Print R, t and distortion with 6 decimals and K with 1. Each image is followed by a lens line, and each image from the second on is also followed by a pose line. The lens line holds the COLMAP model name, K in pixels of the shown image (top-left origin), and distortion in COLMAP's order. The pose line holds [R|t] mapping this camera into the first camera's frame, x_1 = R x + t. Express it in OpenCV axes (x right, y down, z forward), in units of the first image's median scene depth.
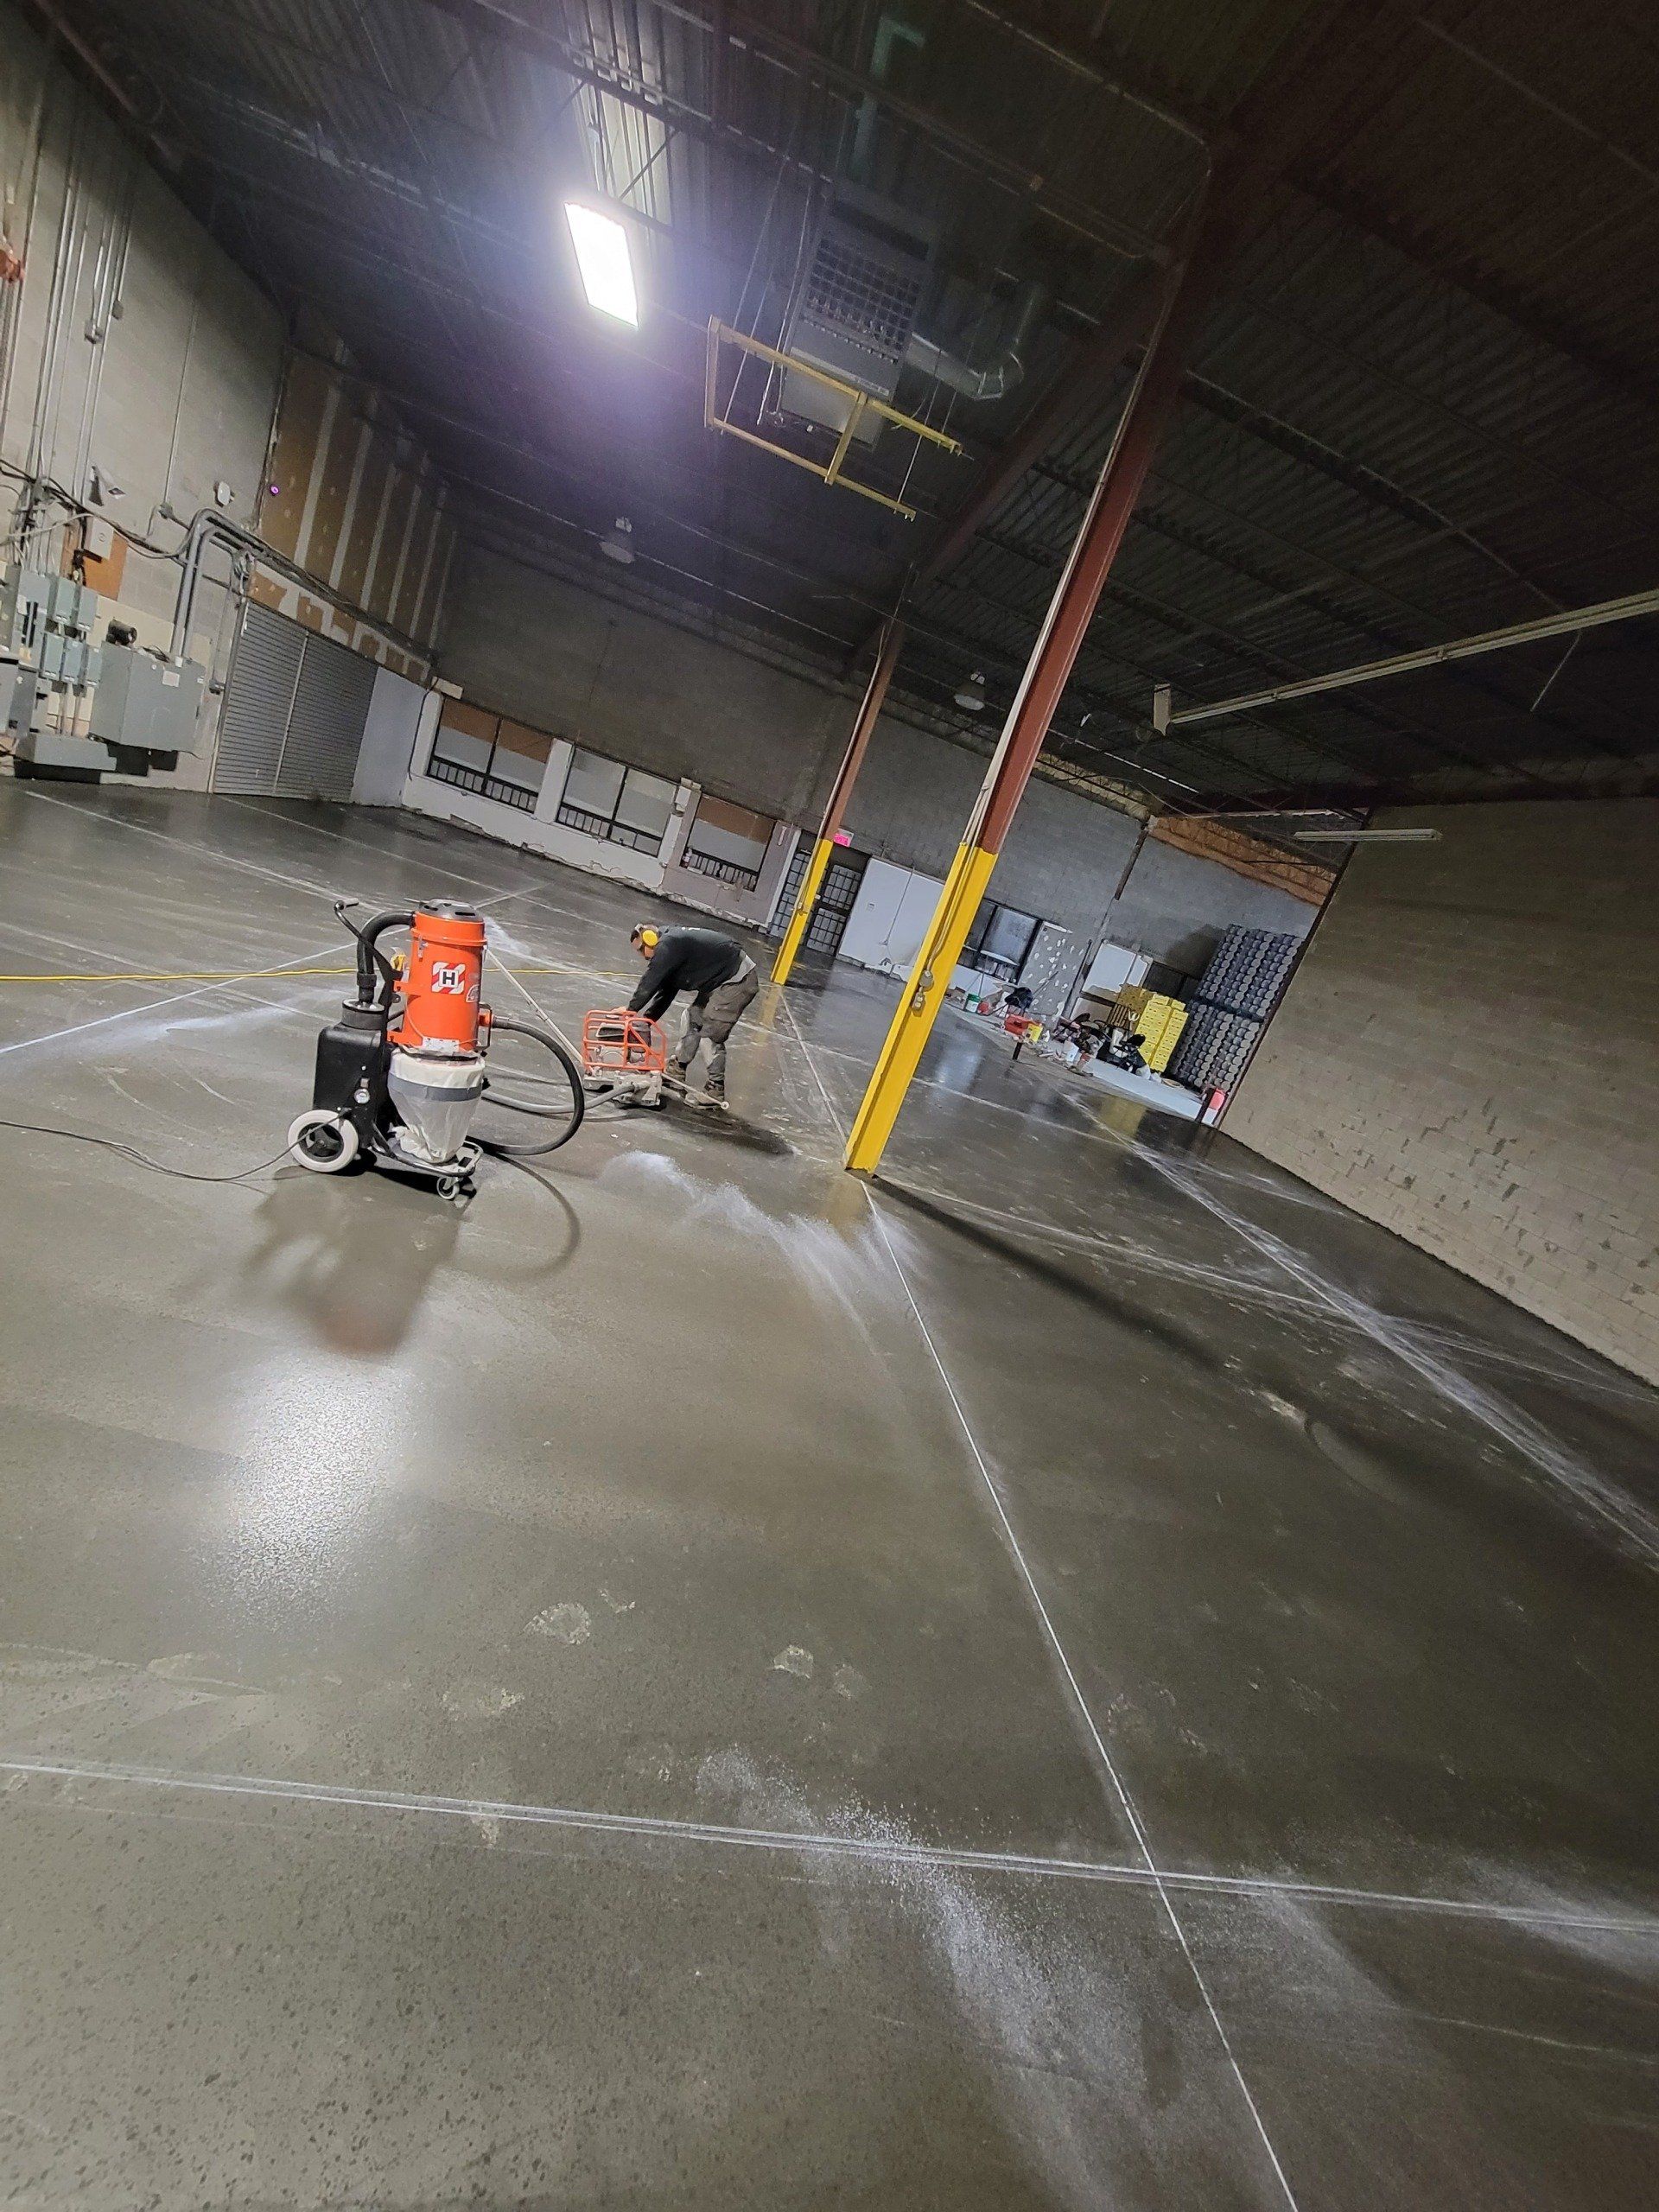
lens RADIAL K [[908.5, 0, 836.1], [0, 908.5, 1107.0], [0, 0, 1]] dist [0.003615, -0.004077]
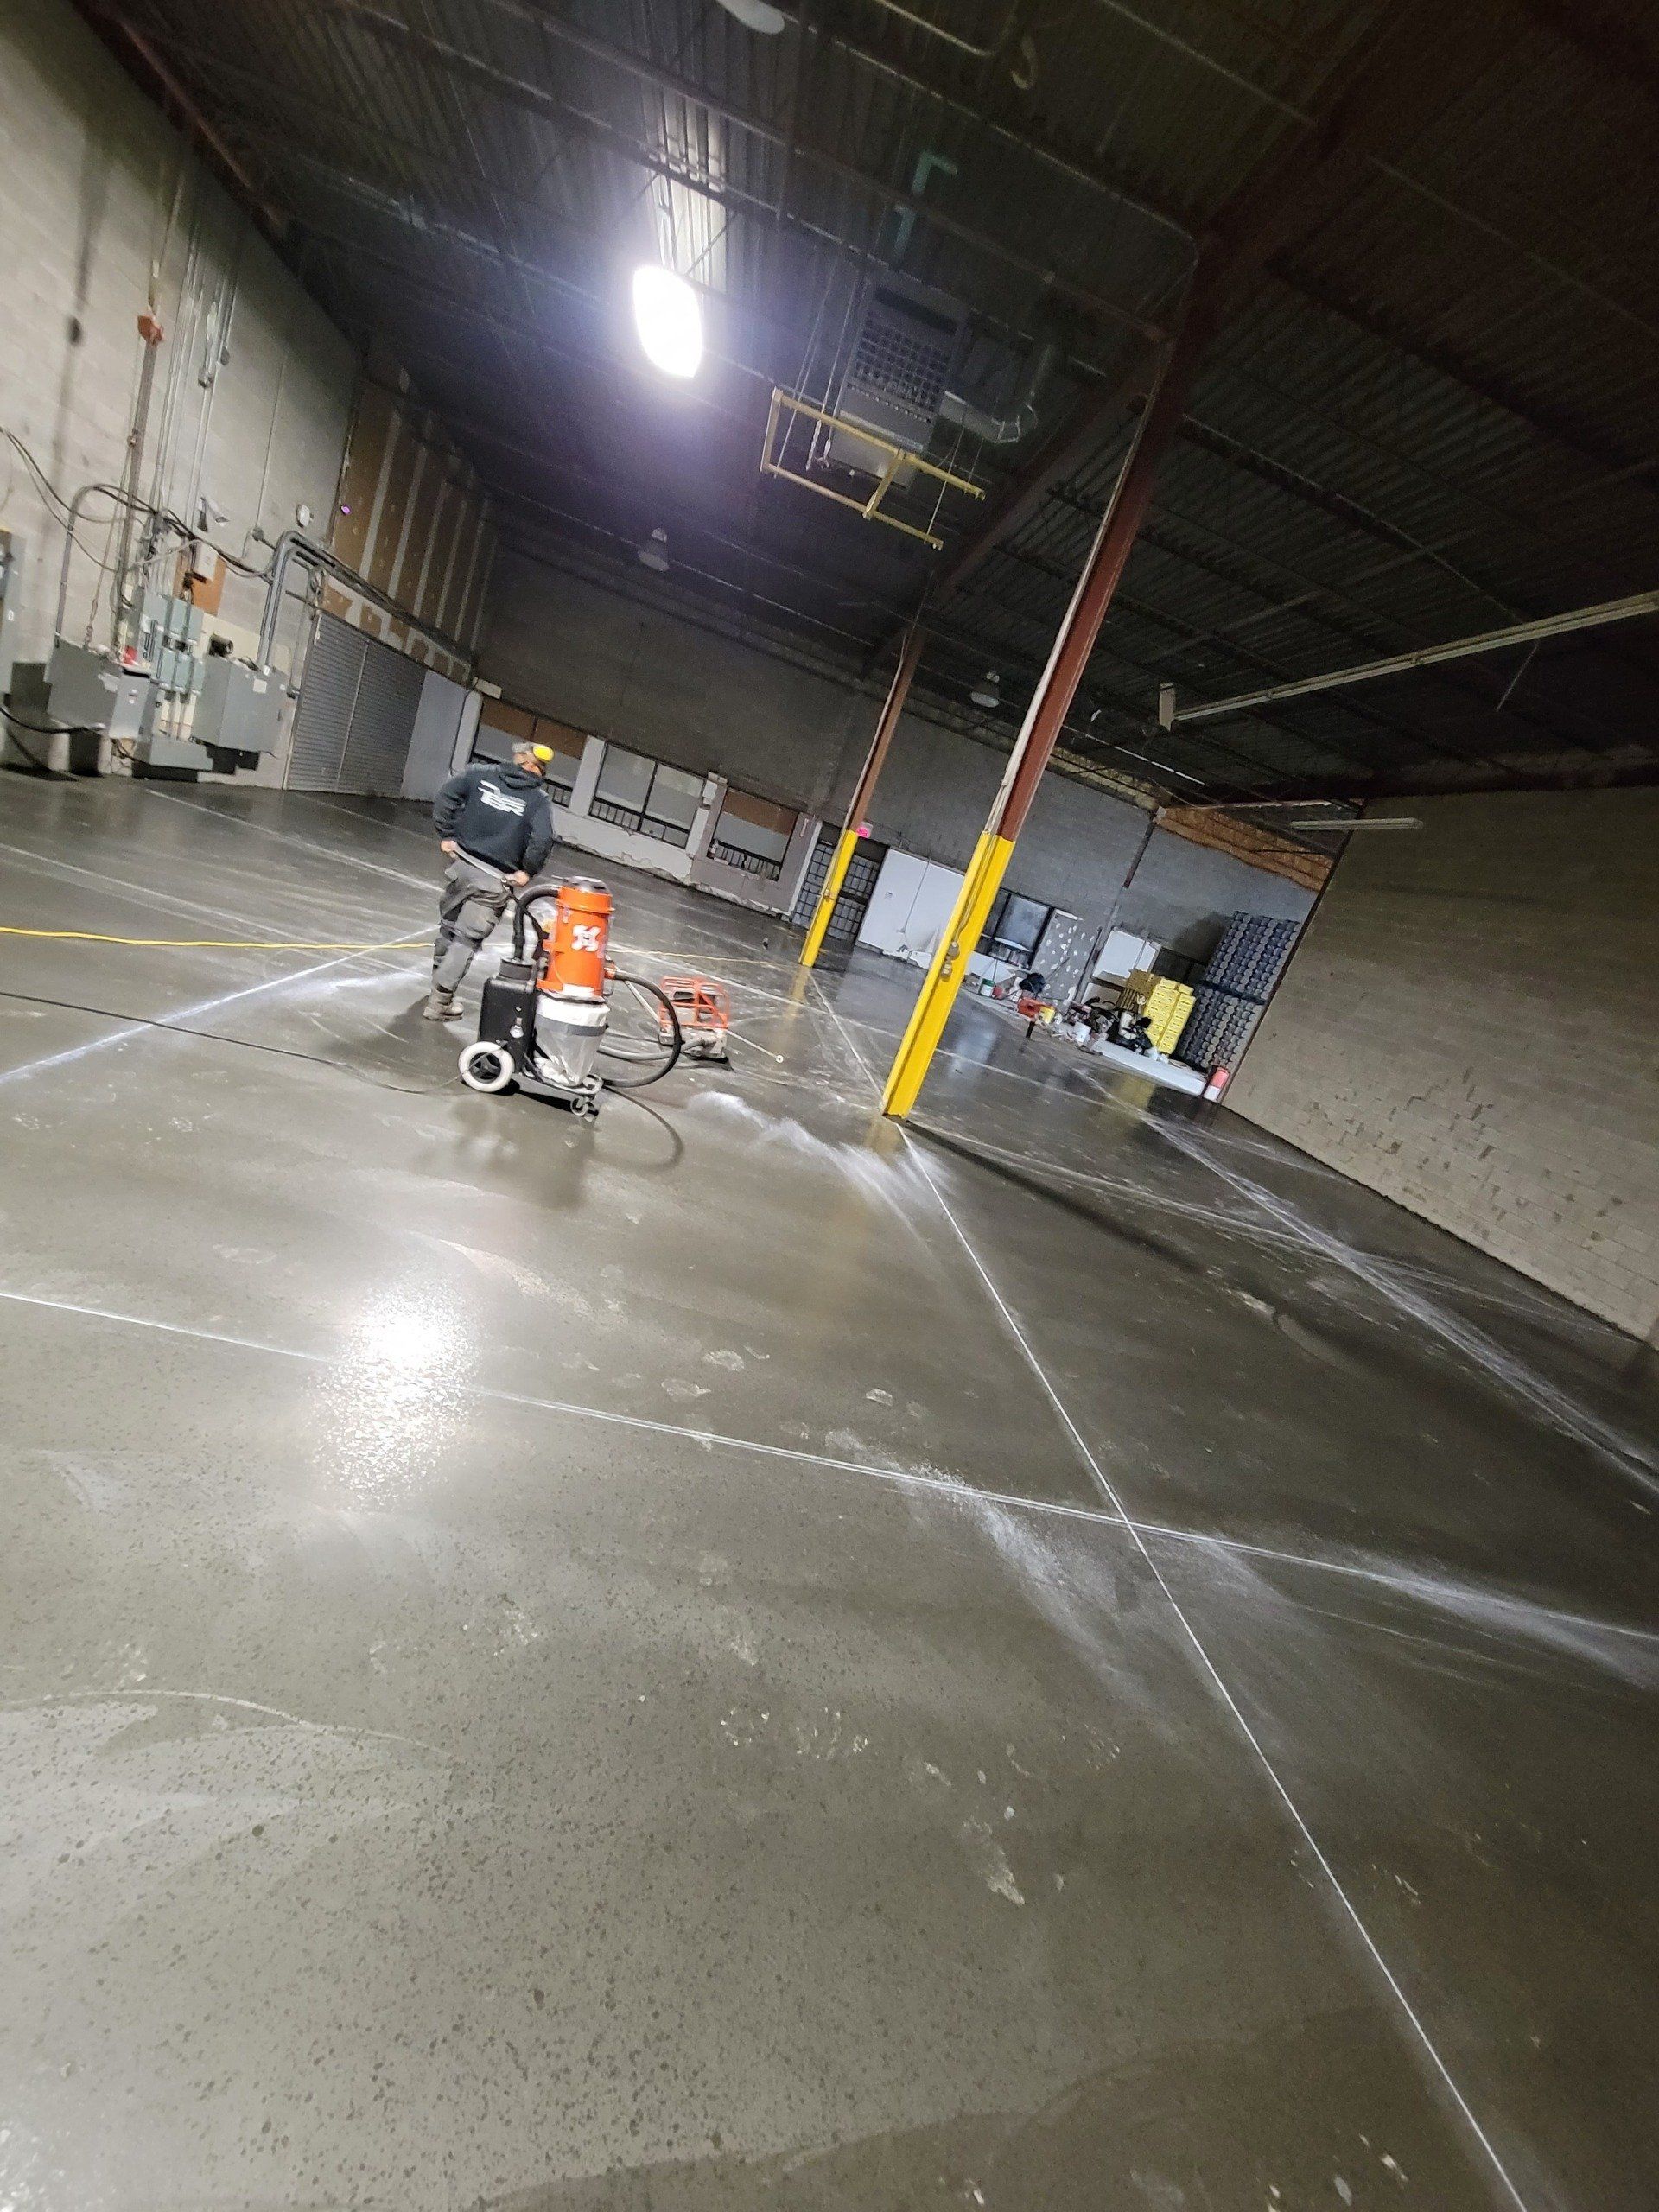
lens RADIAL K [[908.5, 0, 836.1], [0, 908.5, 1107.0], [0, 0, 1]] dist [0.003615, -0.004077]
pose [[0.999923, -0.000501, -0.012424, -0.025543], [0.000596, 0.999971, 0.007651, 0.036547], [0.012420, -0.007658, 0.999894, -0.116116]]
